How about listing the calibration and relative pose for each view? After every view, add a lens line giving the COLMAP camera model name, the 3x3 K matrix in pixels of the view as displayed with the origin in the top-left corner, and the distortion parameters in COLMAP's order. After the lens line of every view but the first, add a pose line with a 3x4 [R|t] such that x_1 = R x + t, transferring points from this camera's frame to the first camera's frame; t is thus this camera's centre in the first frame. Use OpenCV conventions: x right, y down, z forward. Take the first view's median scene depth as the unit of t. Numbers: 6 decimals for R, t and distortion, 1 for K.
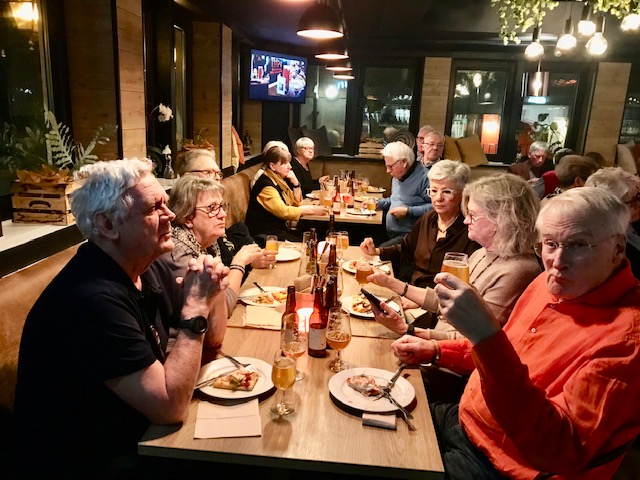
lens RADIAL K [[521.1, 0, 320.6], [0, 521.1, 243.3], [0, 0, 1]] dist [0.014994, -0.006018]
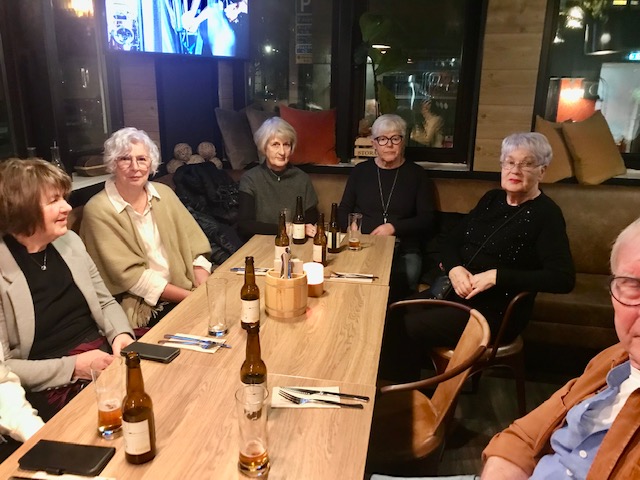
lens RADIAL K [[521.1, 0, 321.4], [0, 521.1, 238.5], [0, 0, 1]] dist [0.014994, -0.006018]
pose [[0.995848, -0.003000, -0.090980, 0.091502], [0.006608, 0.999202, 0.039385, -0.120582], [0.090790, -0.039822, 0.995074, 0.520199]]
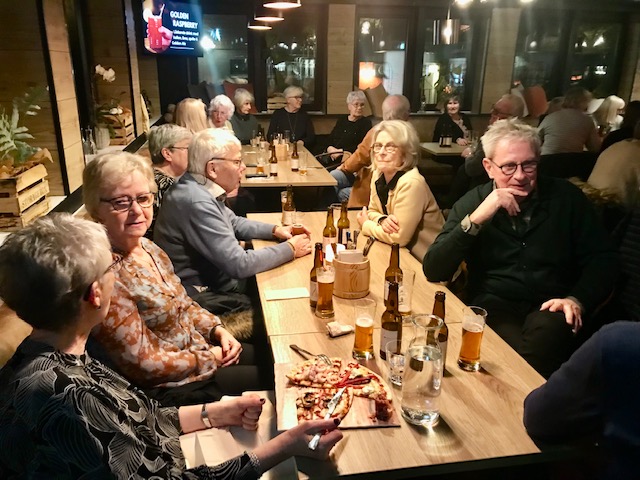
lens RADIAL K [[521.1, 0, 316.7], [0, 521.1, 239.3], [0, 0, 1]] dist [0.014994, -0.006018]
pose [[0.966637, -0.108121, 0.232213, -0.089234], [0.088632, 0.991731, 0.092812, -0.020319], [-0.240328, -0.069134, 0.968227, 0.050109]]
